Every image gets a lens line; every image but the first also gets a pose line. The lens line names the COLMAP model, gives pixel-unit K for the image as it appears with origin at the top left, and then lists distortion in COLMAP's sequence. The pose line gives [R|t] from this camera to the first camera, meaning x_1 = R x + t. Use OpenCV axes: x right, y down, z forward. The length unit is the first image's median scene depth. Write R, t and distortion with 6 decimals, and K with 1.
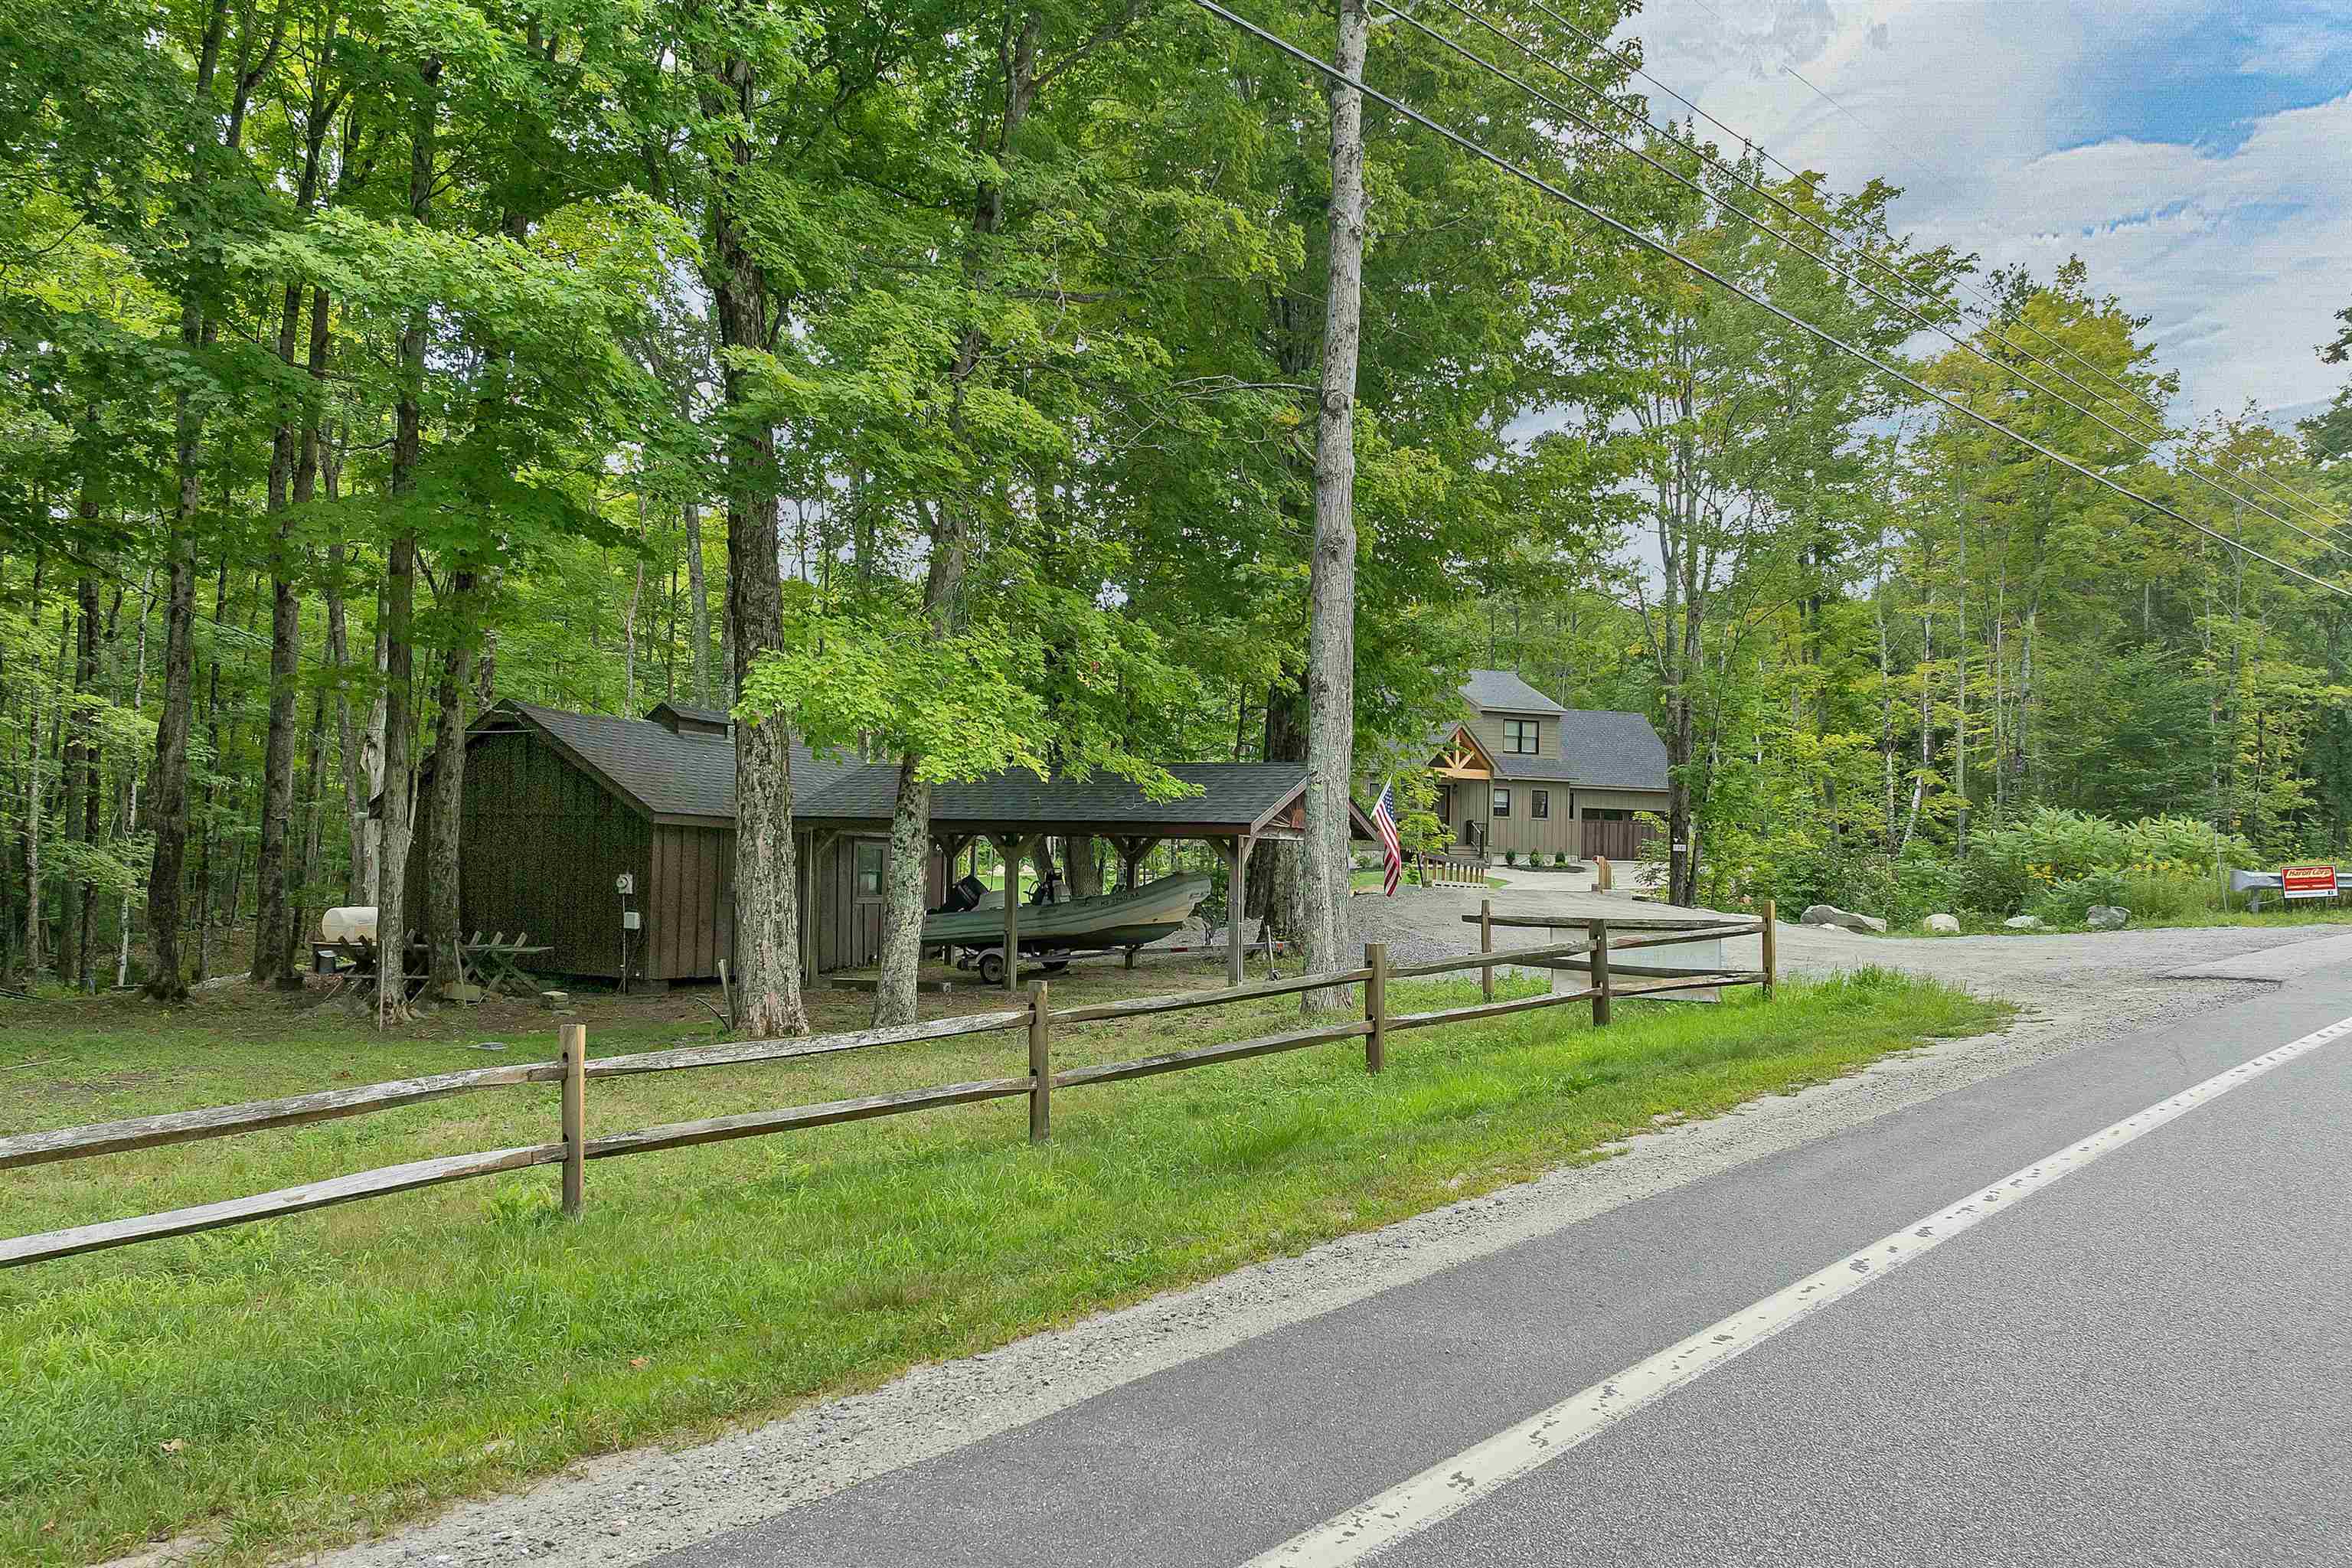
lens RADIAL K [[1701.2, 0, 1179.2], [0, 1701.2, 799.2], [0, 0, 1]] dist [-0.038171, 0.000866]
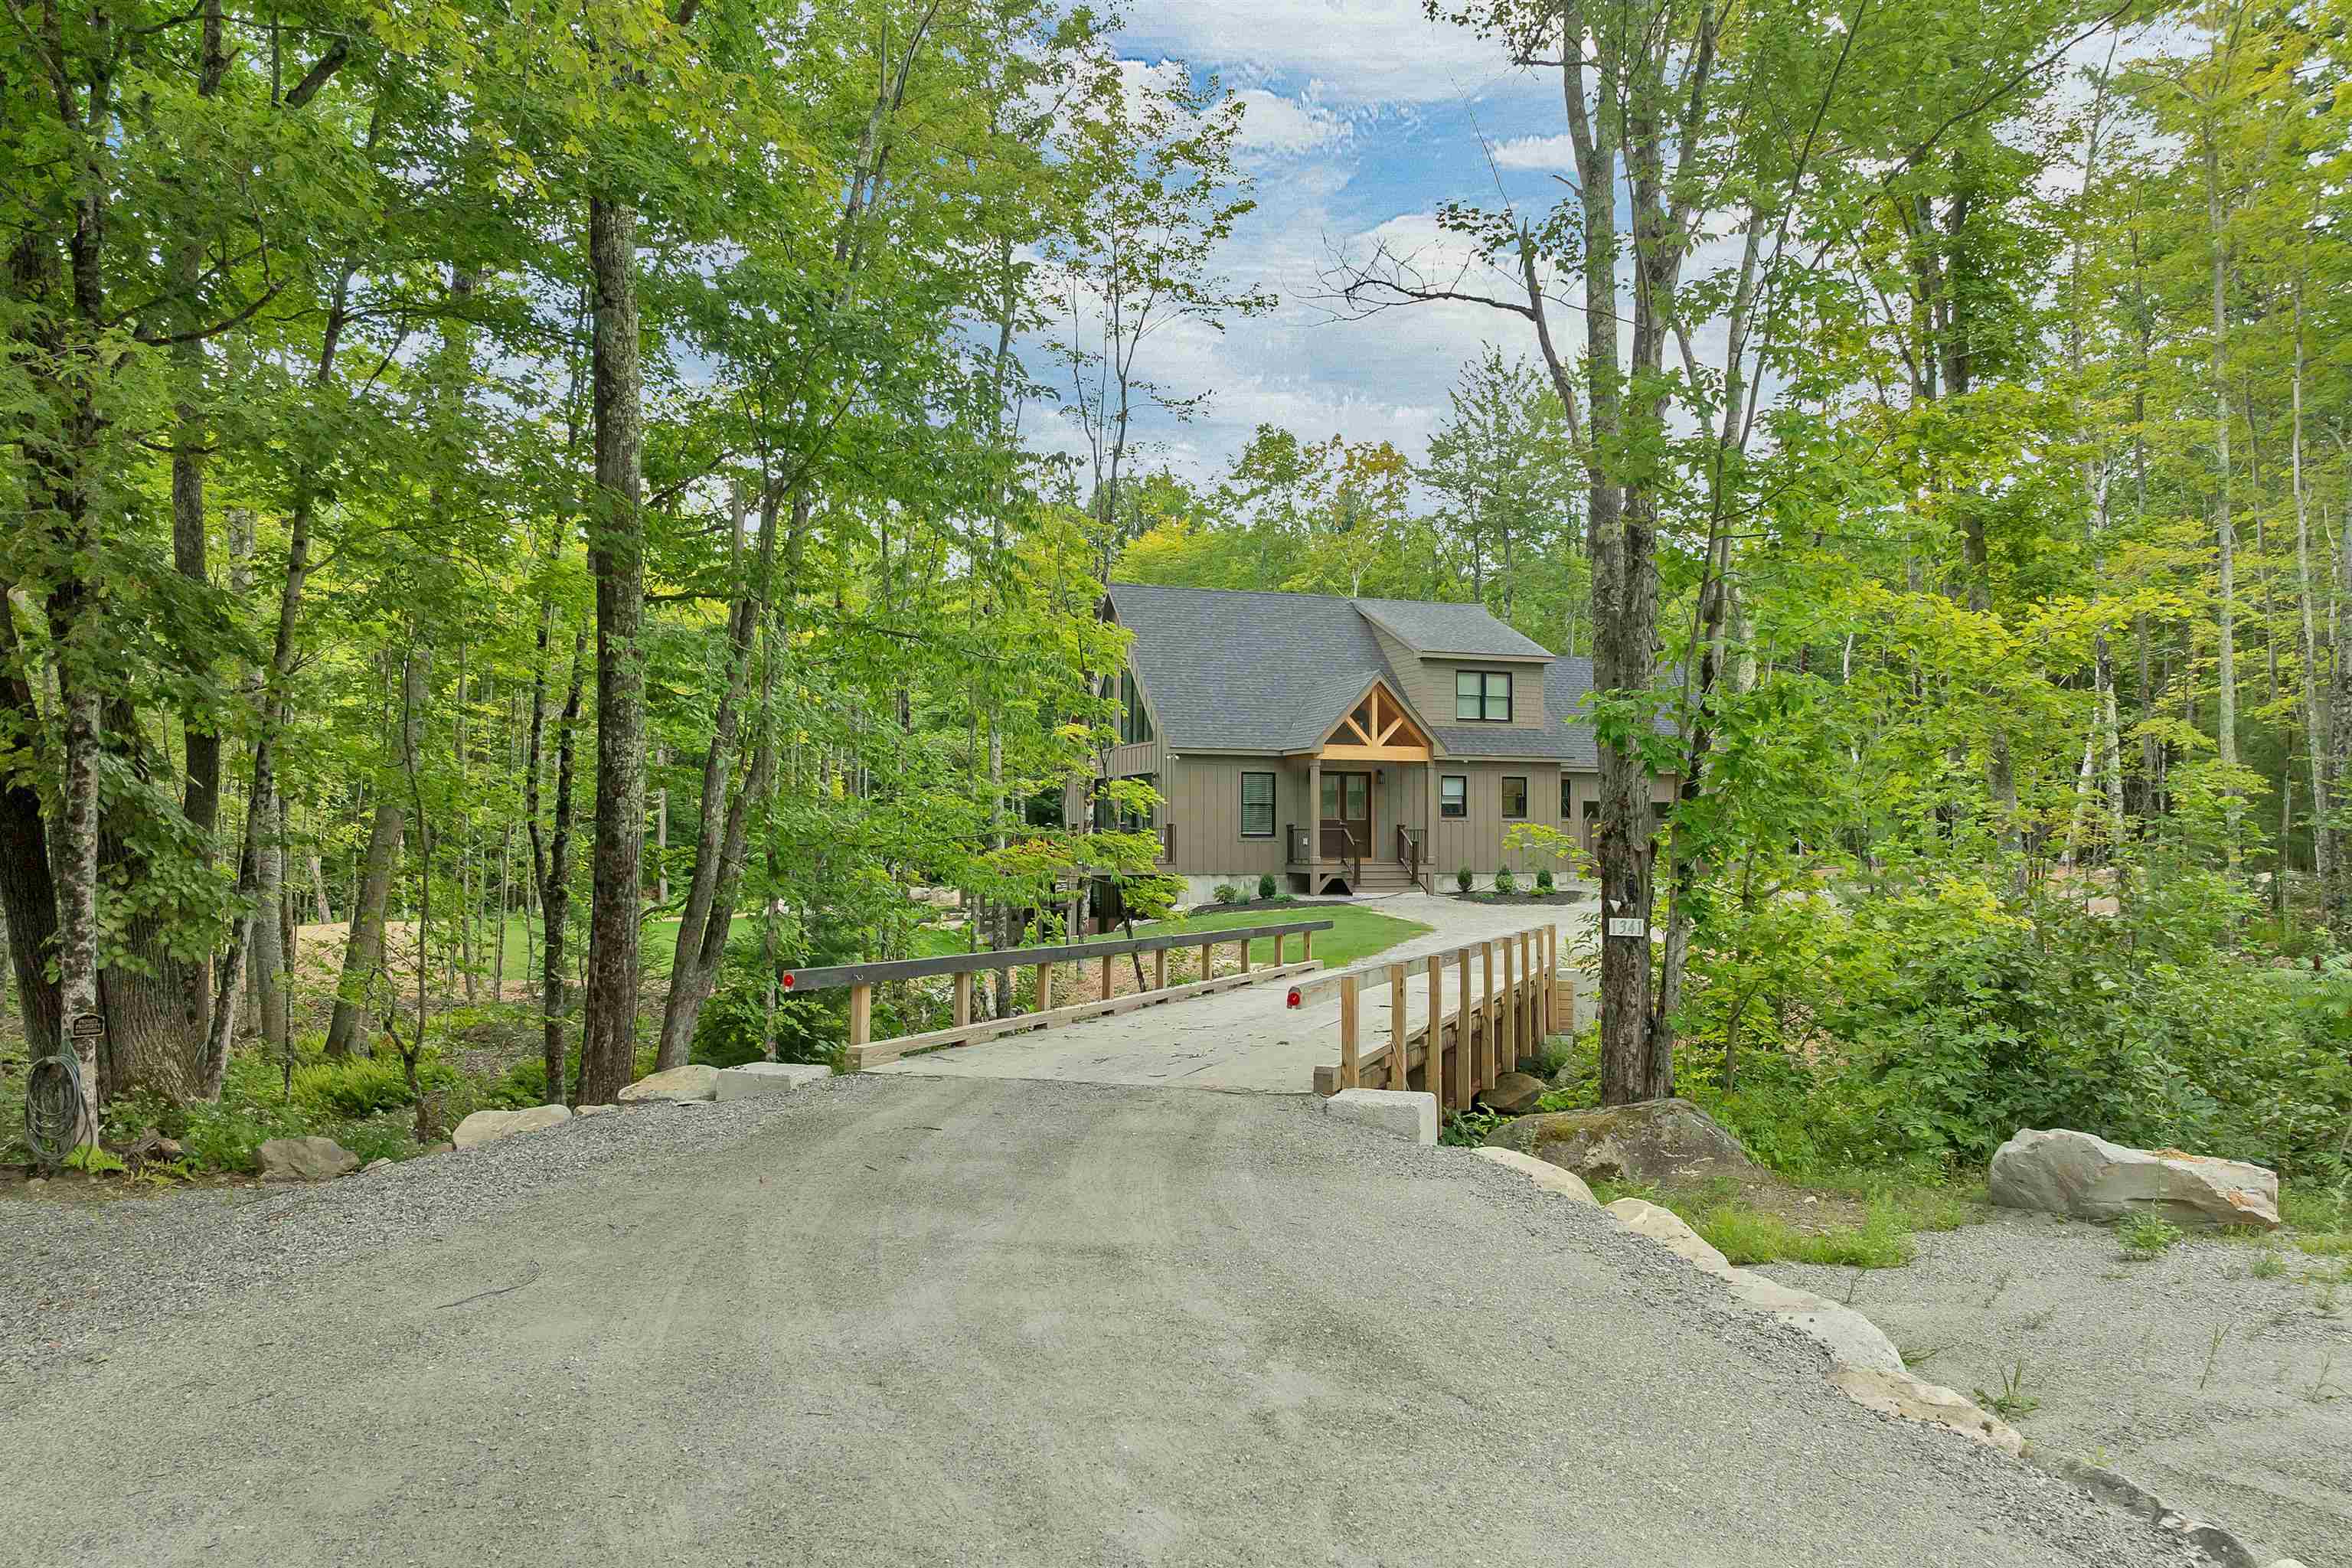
lens RADIAL K [[1701.2, 0, 1179.2], [0, 1701.2, 799.2], [0, 0, 1]] dist [-0.038171, 0.000866]
pose [[0.998496, -0.022307, -0.050076, 0.117170], [0.022418, 0.999747, 0.001655, -0.000438], [0.050026, -0.002775, 0.998744, 0.340309]]
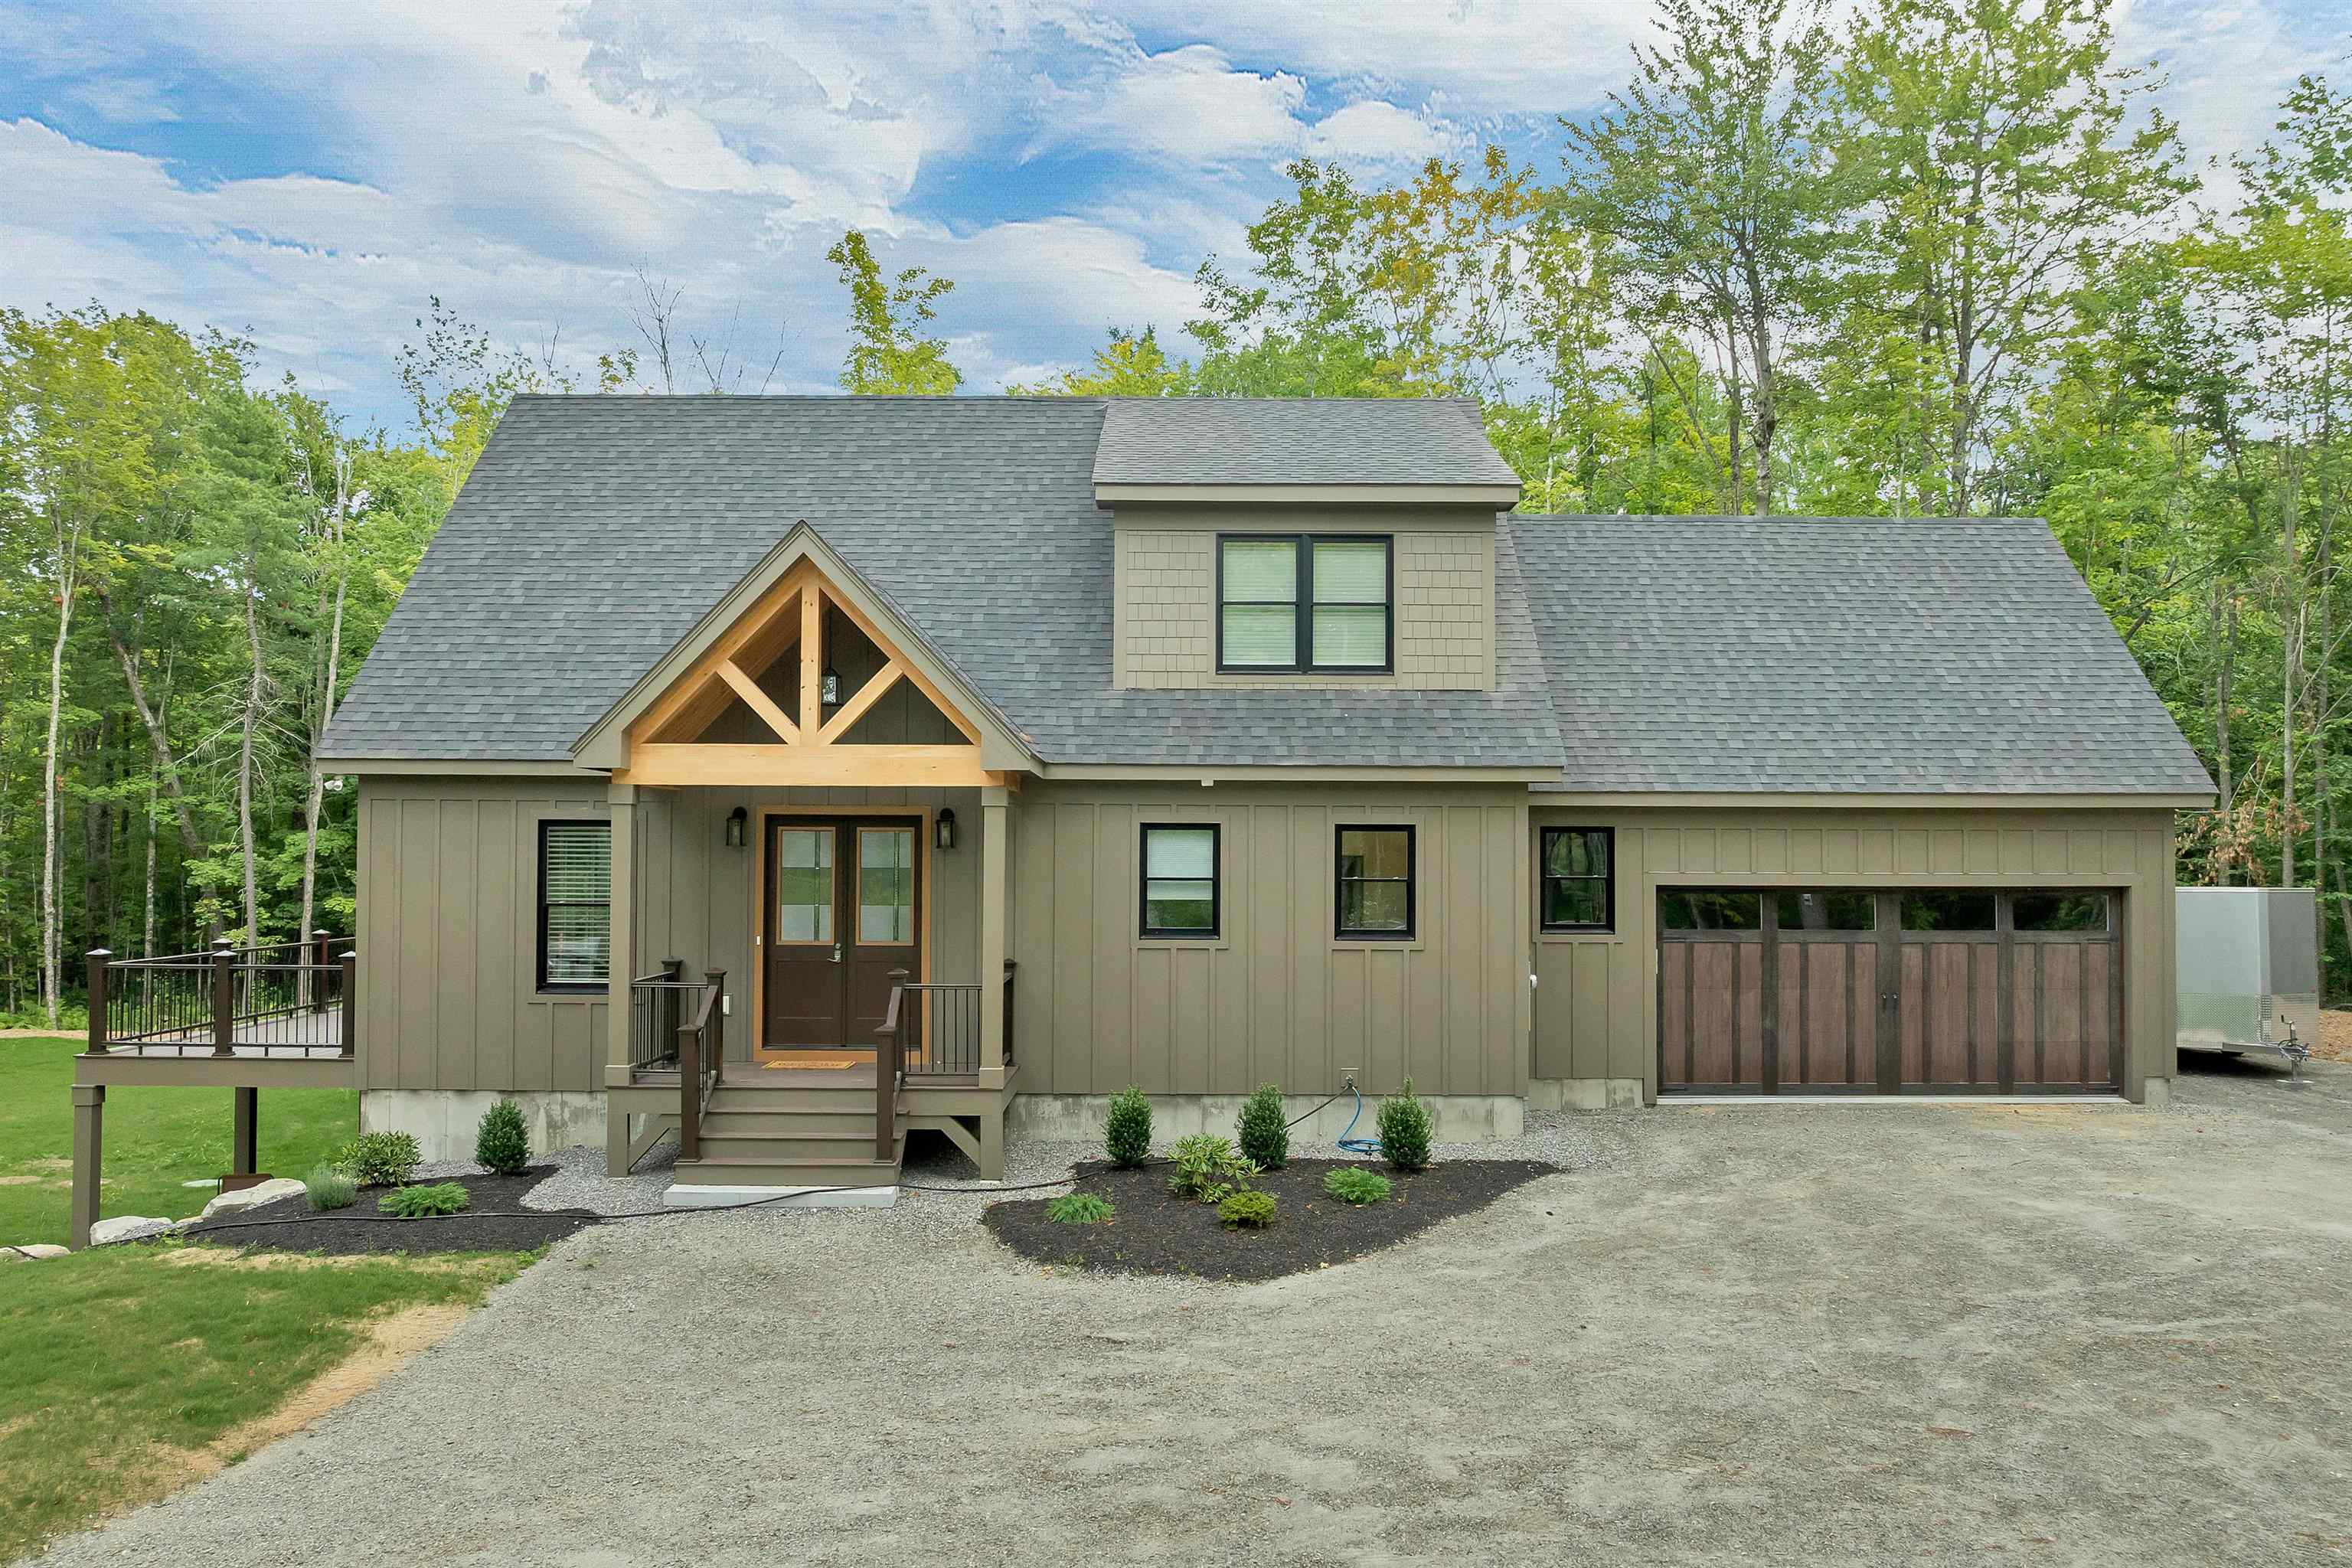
lens RADIAL K [[1707.9, 0, 1172.4], [0, 1707.9, 809.8], [0, 0, 1]] dist [-0.041253, 0.005832]
pose [[0.907782, -0.027785, -0.418522, 0.290062], [0.028848, 0.999577, -0.003788, -0.006938], [0.418450, -0.008634, 0.908199, 0.784727]]
